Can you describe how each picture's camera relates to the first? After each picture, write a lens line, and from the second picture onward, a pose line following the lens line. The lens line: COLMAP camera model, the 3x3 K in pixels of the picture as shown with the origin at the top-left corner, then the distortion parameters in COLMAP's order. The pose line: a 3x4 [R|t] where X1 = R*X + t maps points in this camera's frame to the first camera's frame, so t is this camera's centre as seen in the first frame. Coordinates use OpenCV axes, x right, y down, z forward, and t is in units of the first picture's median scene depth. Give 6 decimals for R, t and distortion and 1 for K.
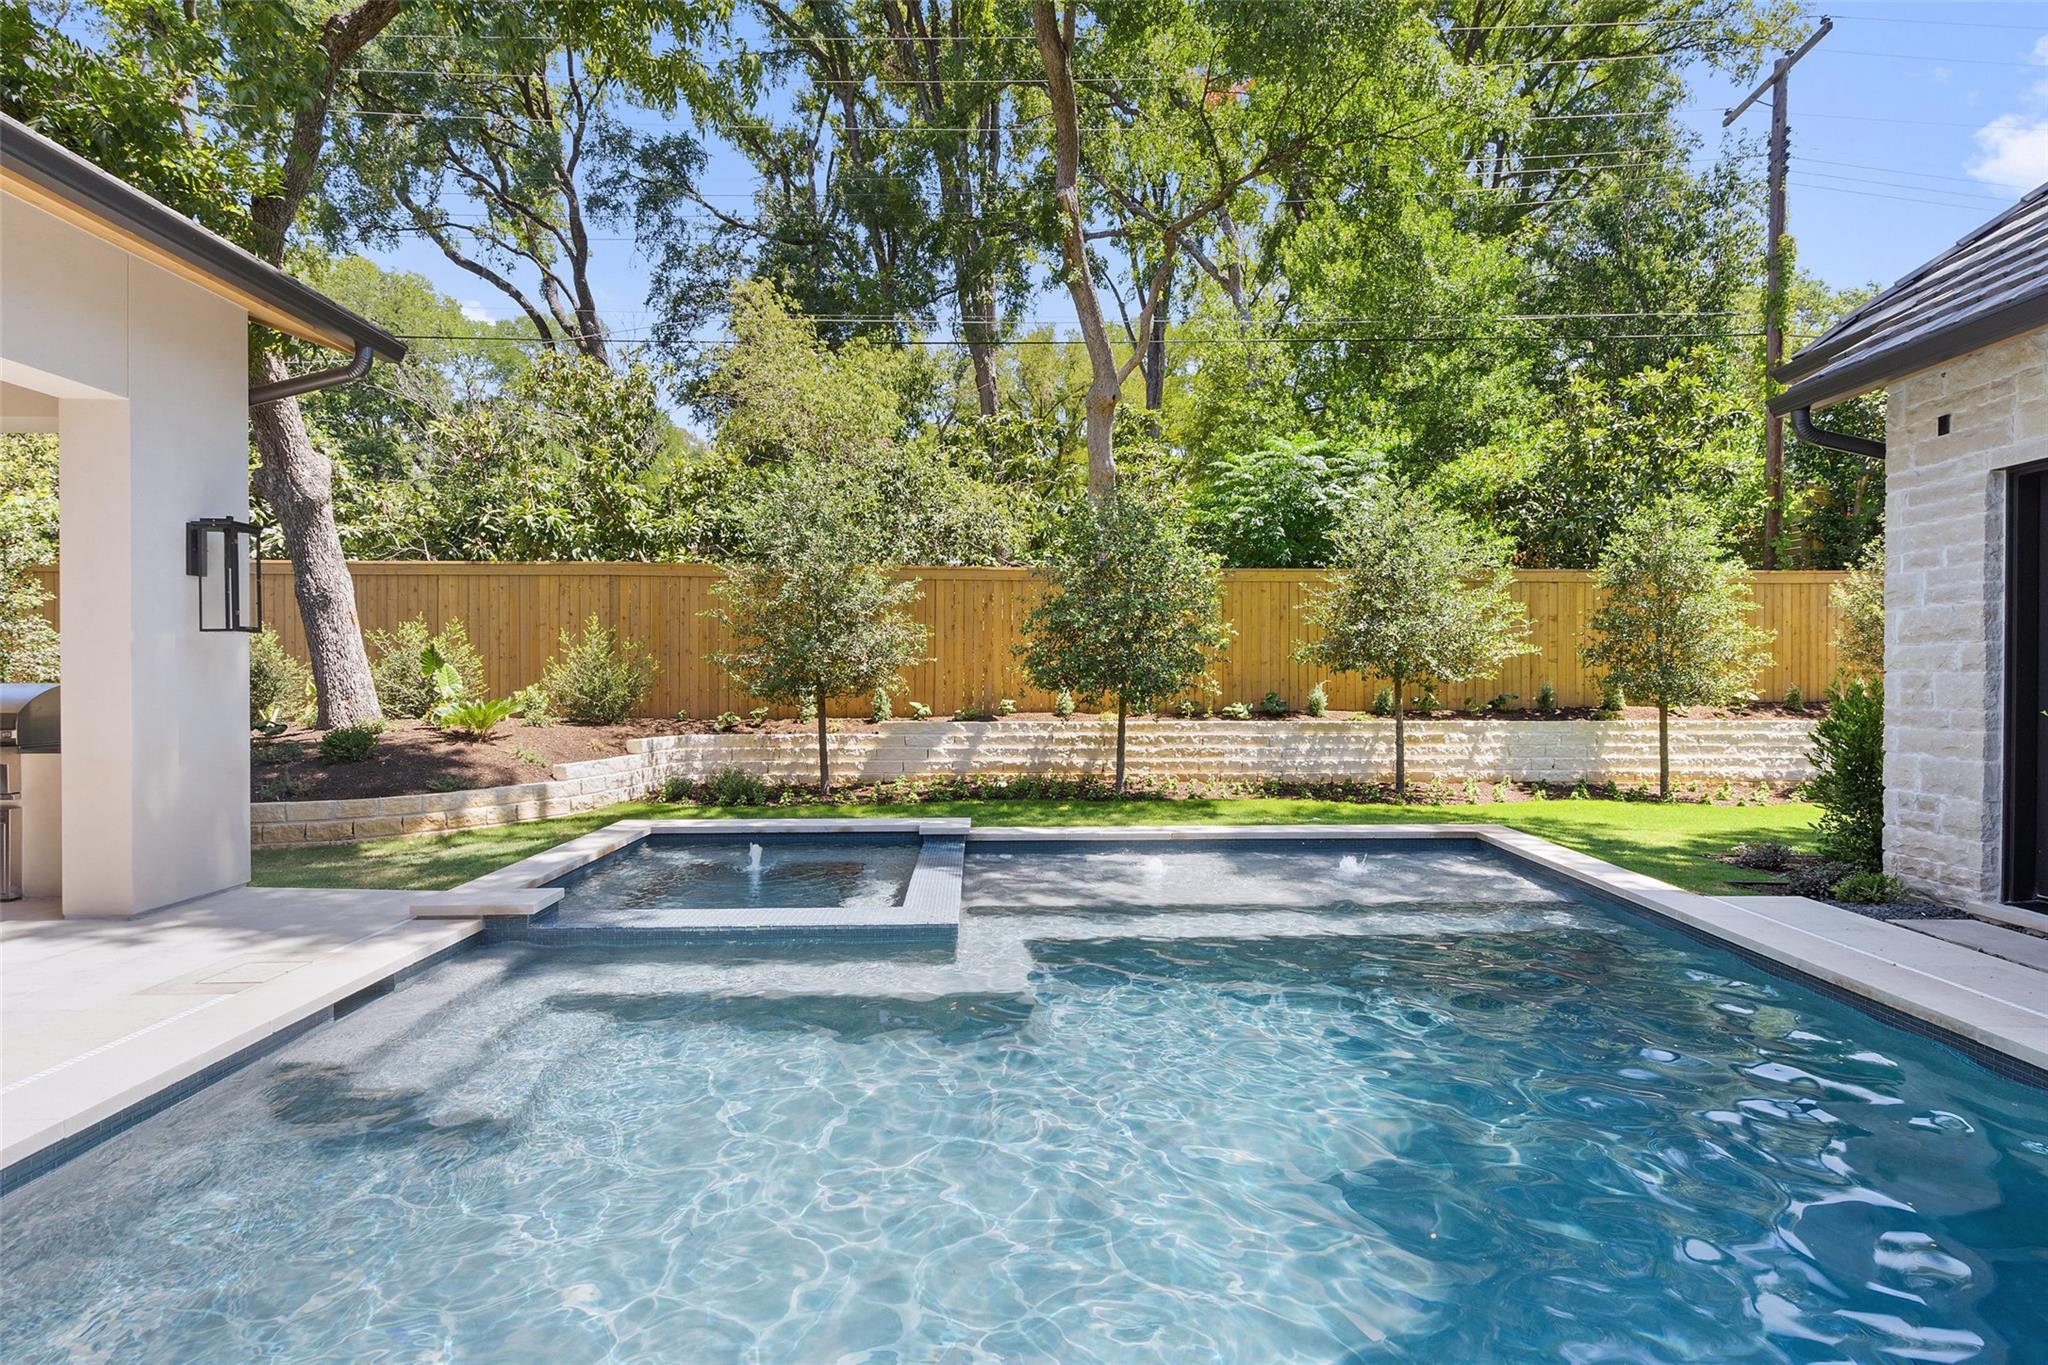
lens RADIAL K [[947.1, 0, 1032.8], [0, 947.1, 681.9], [0, 0, 1]] dist [-0.000828, 0.011262]
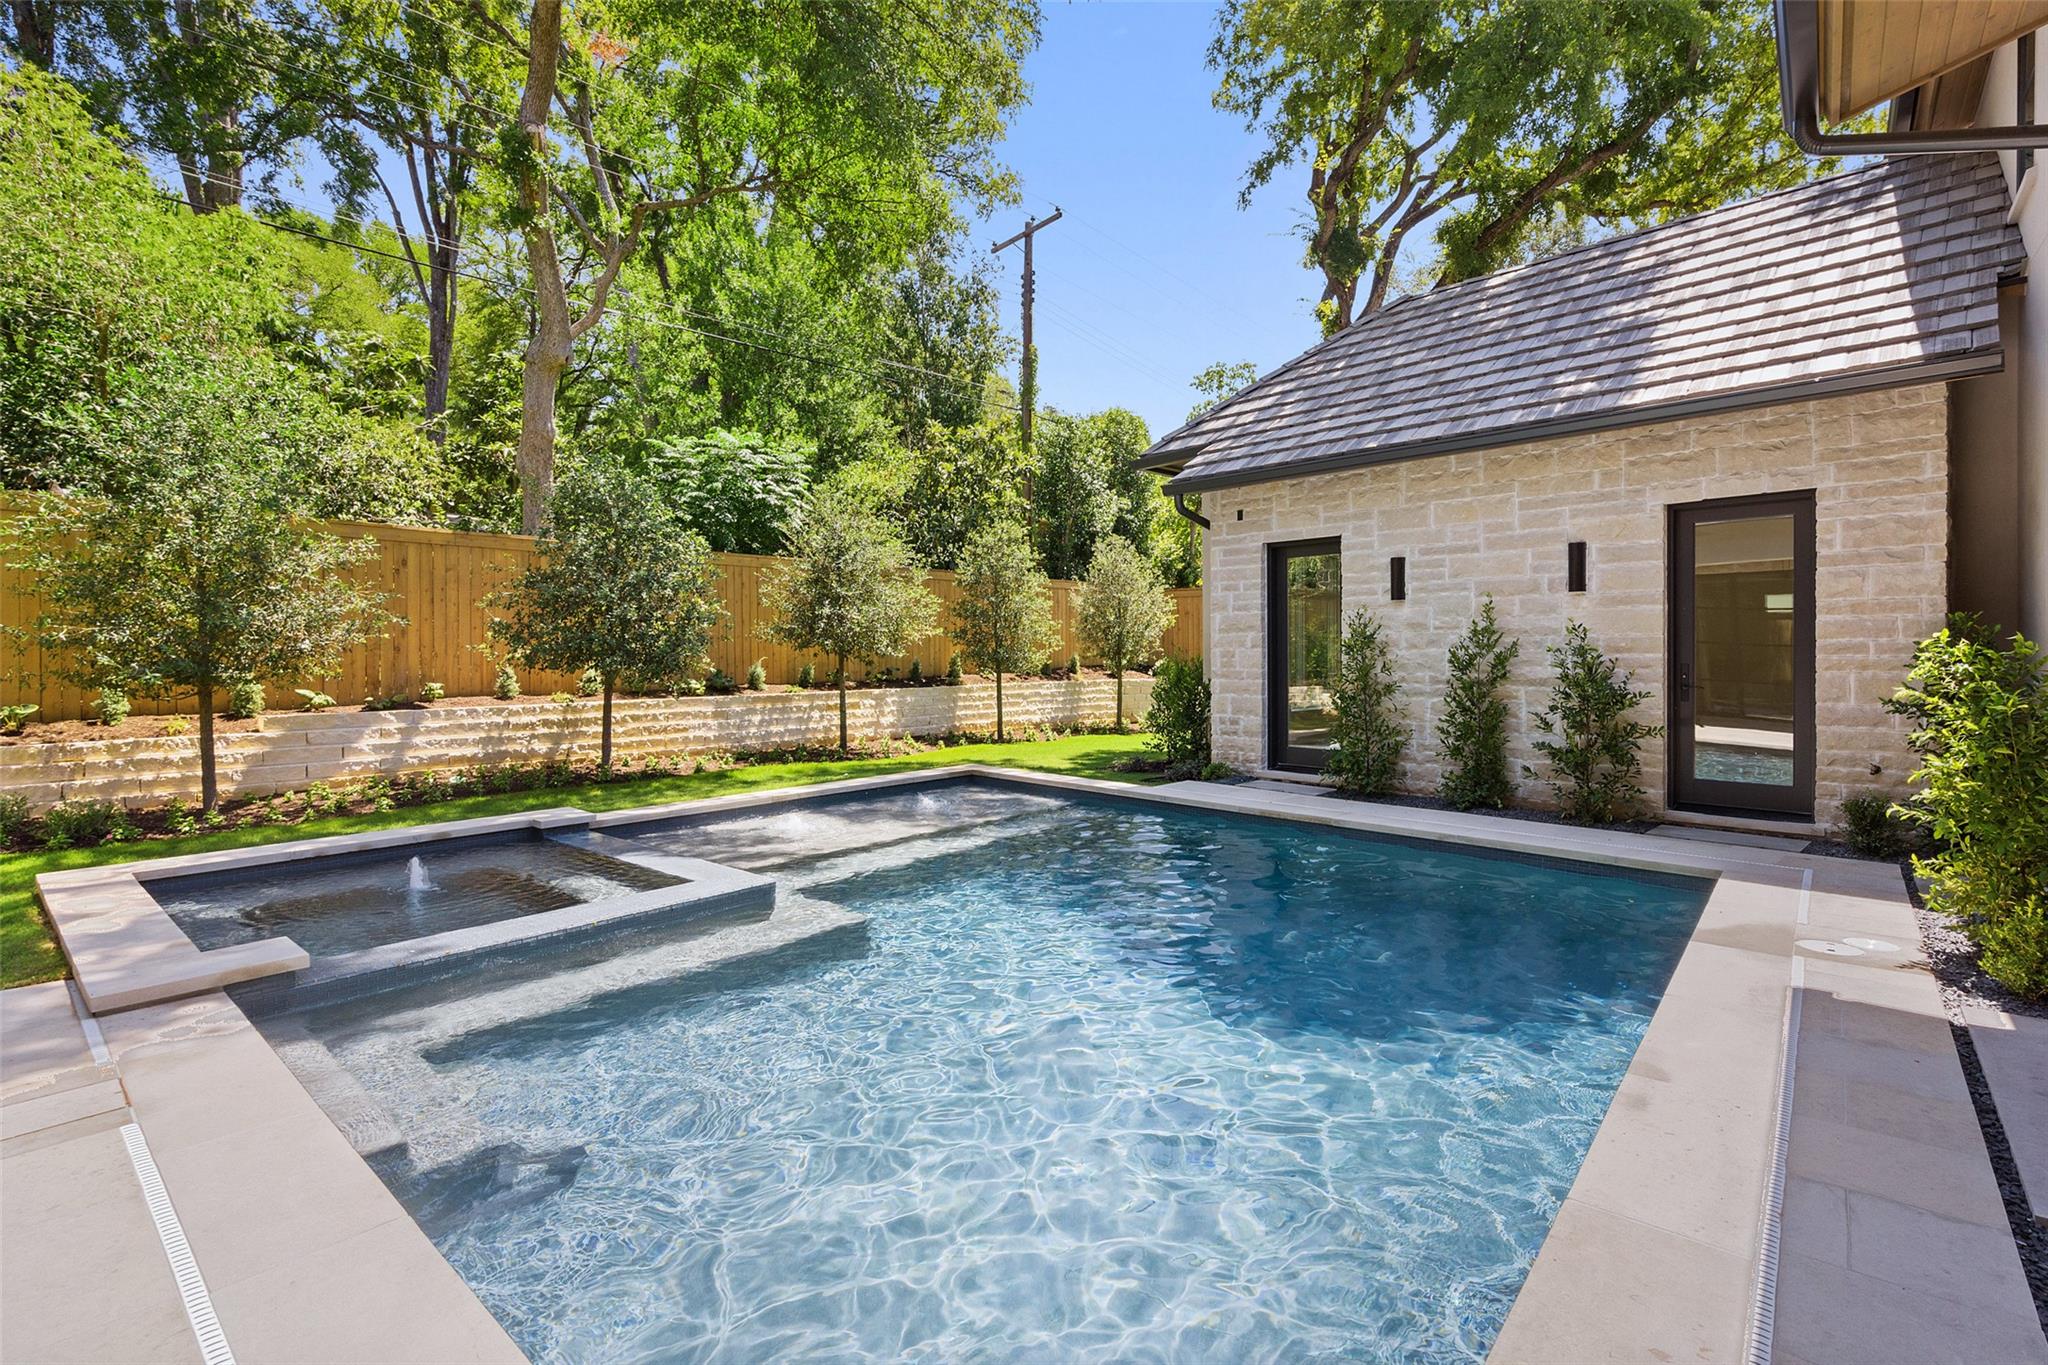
lens RADIAL K [[947.1, 0, 1032.8], [0, 947.1, 681.9], [0, 0, 1]] dist [-0.000828, 0.011262]
pose [[0.683296, -0.027223, 0.729634, -0.295225], [0.009307, 0.999548, 0.028577, -0.001709], [-0.730083, -0.012736, 0.683240, 0.018710]]
